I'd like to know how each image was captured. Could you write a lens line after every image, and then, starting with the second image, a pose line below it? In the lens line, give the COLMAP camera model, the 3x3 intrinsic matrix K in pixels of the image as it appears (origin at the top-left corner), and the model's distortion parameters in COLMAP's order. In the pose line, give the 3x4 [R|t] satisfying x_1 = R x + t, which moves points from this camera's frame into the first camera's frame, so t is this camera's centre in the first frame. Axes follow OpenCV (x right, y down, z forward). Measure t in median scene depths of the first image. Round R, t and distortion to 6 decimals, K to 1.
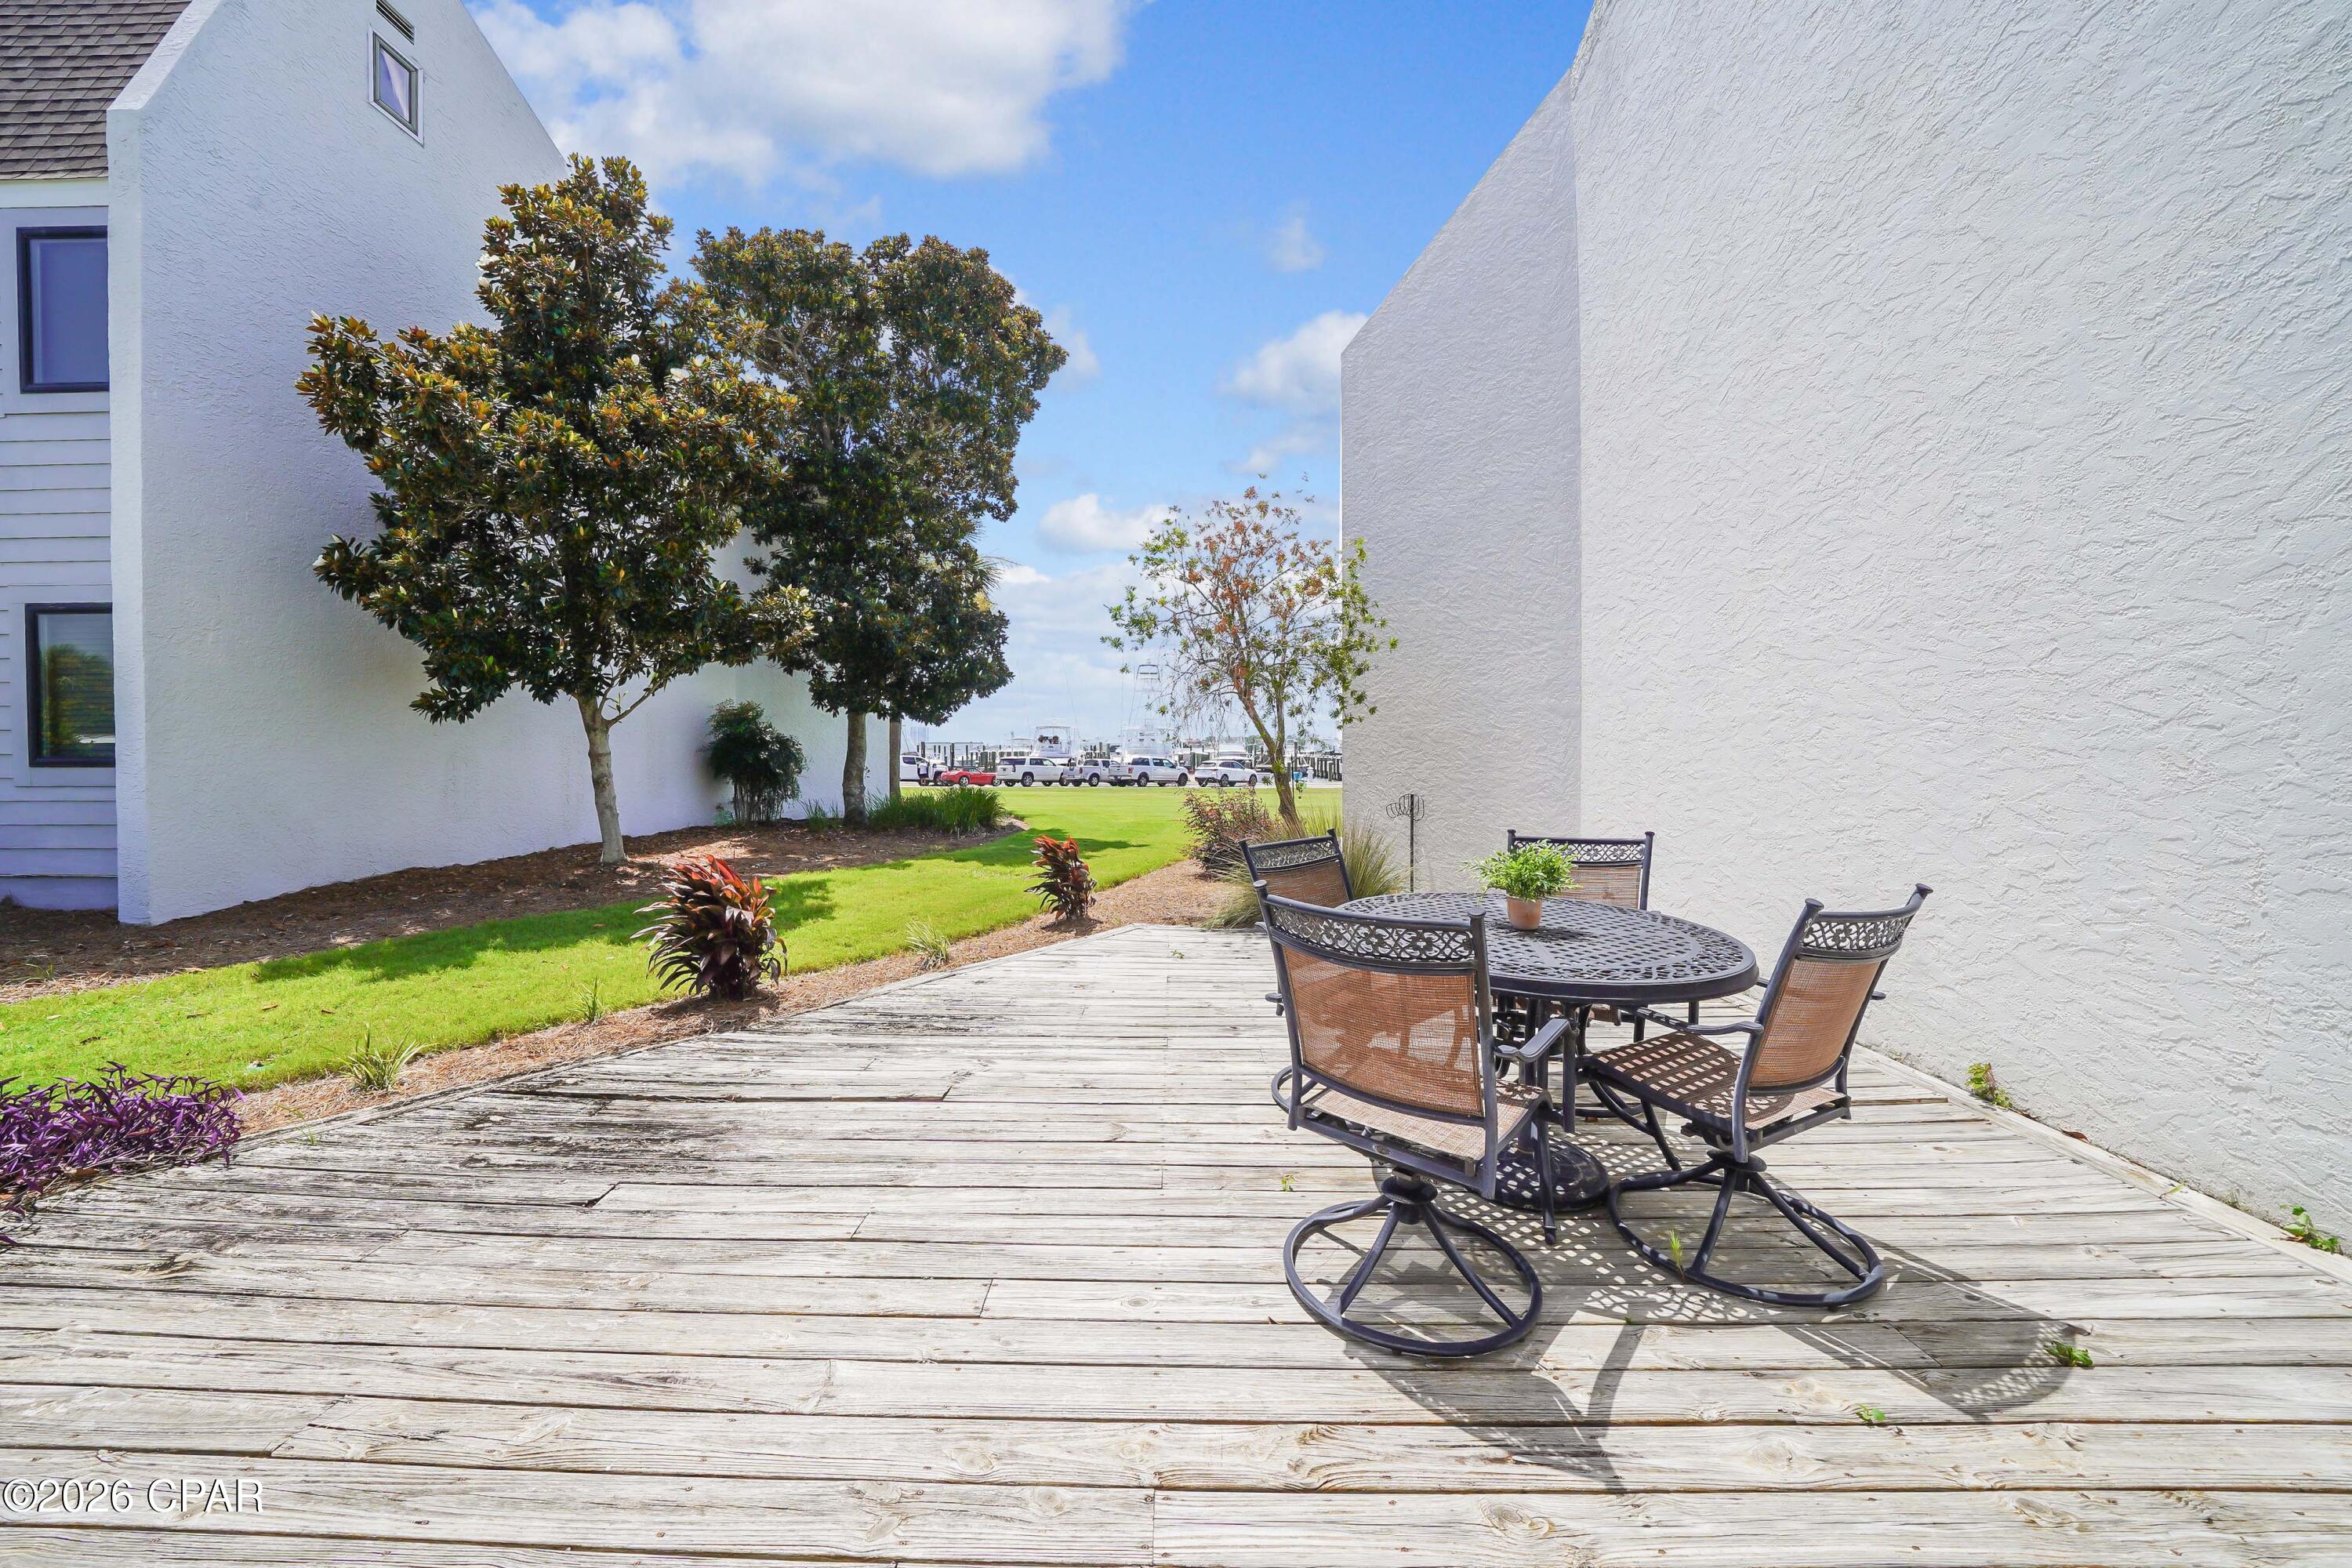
lens RADIAL K [[838.3, 0, 1159.6], [0, 838.3, 762.2], [0, 0, 1]] dist [-0.015658, 0.000309]
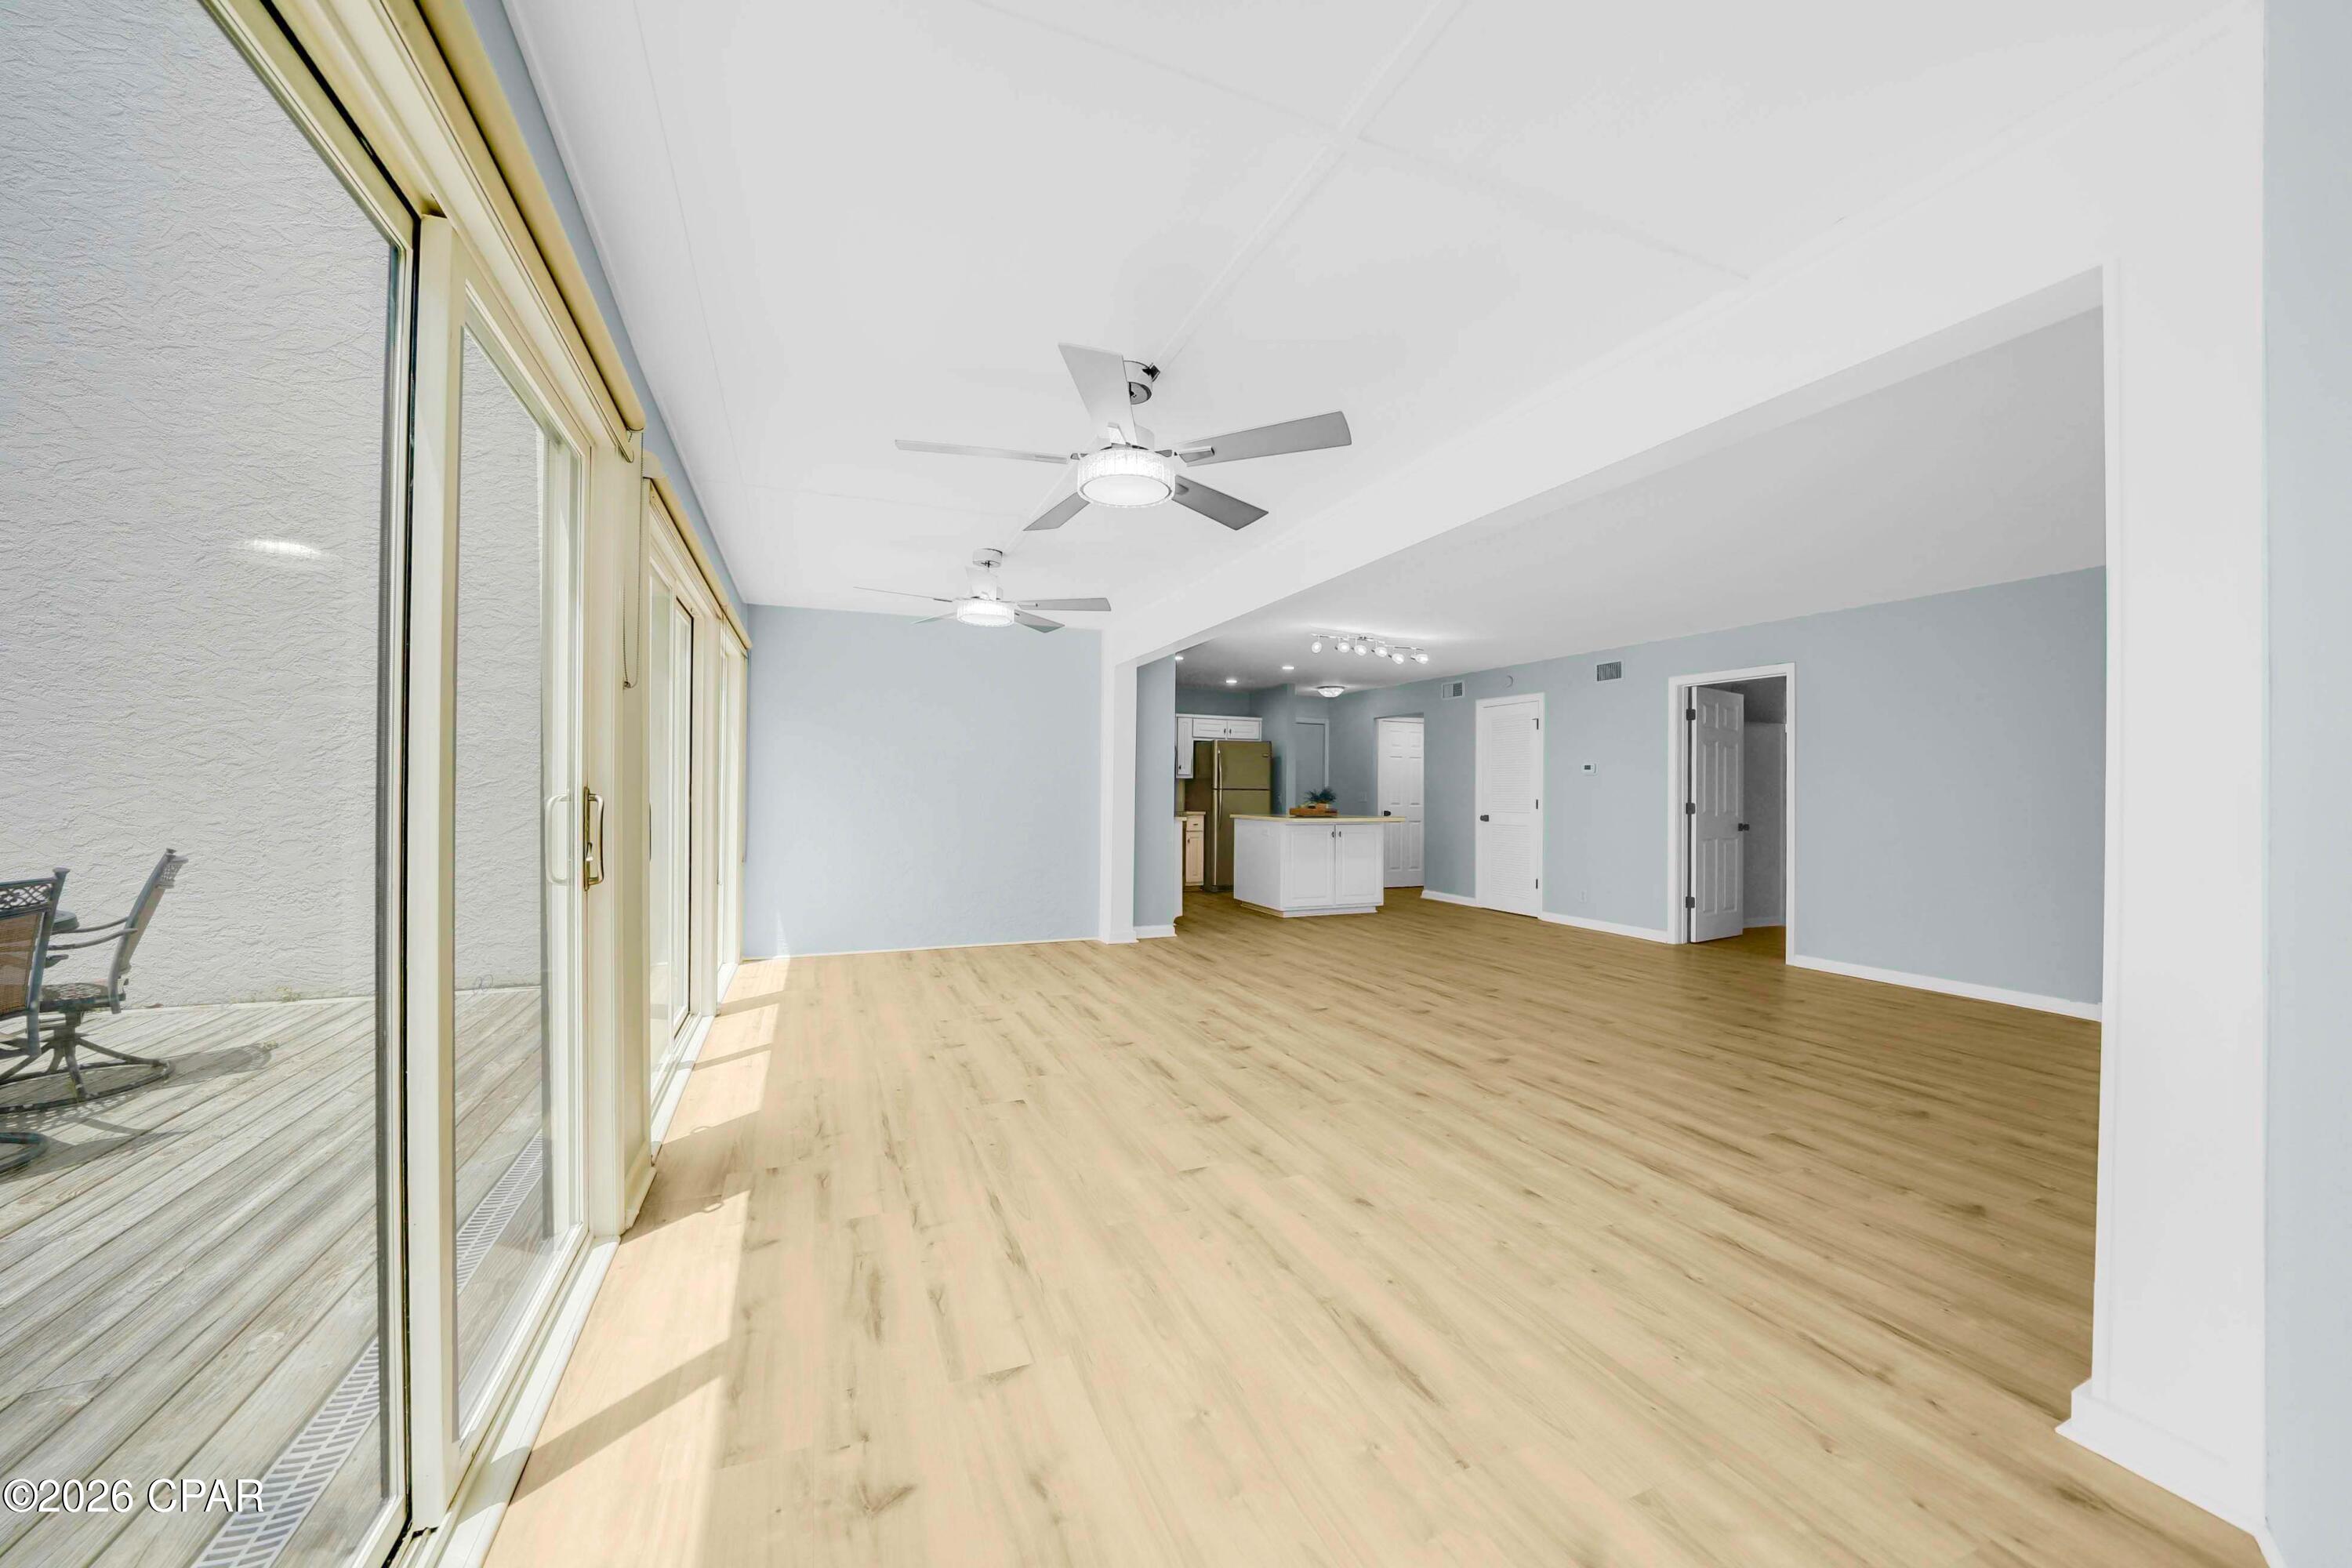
lens RADIAL K [[829.2, 0, 1157.9], [0, 829.2, 786.2], [0, 0, 1]] dist [-0.017776, 0.000122]
pose [[-0.394185, -0.001601, 0.919030, -0.483813], [0.005603, 0.999976, 0.004145, 0.004648], [-0.919014, 0.006783, -0.394166, -0.094501]]
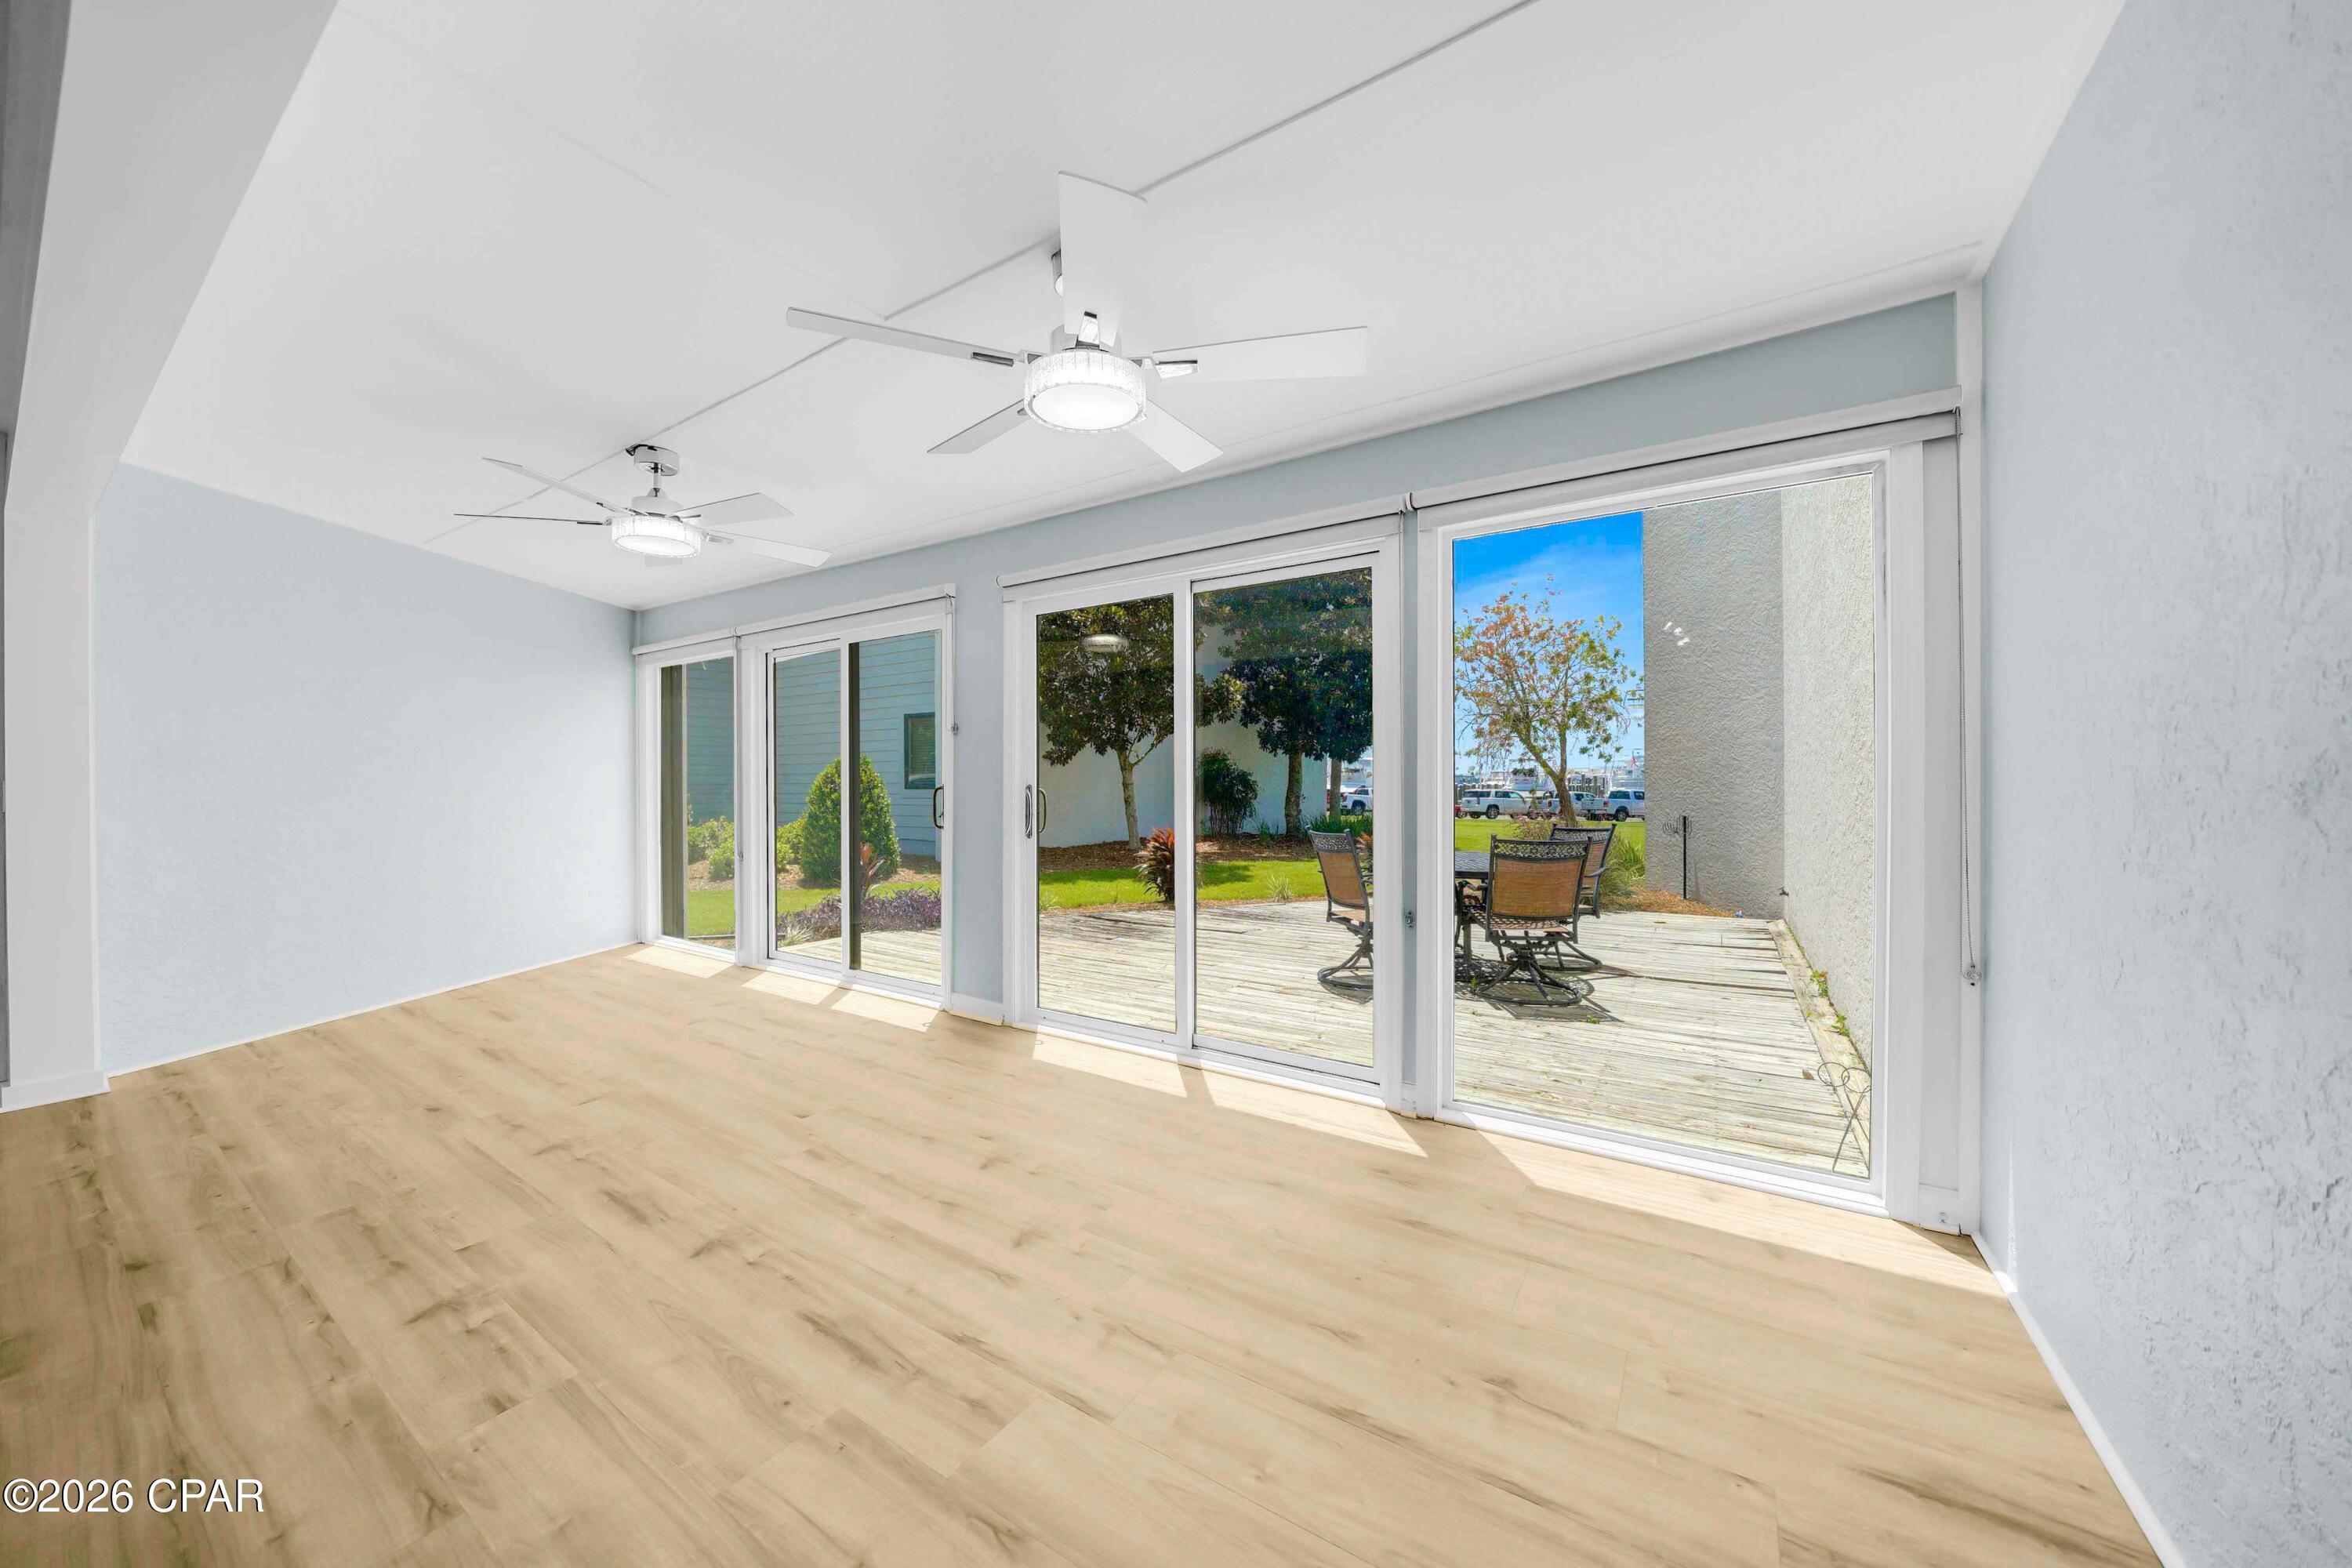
lens RADIAL K [[829.2, 0, 1157.9], [0, 829.2, 786.2], [0, 0, 1]] dist [-0.017776, 0.000122]
pose [[0.841744, -0.000561, -0.539877, 0.347530], [-0.005581, 0.999937, -0.009742, 0.013867], [0.539848, 0.011214, 0.841688, -0.463077]]
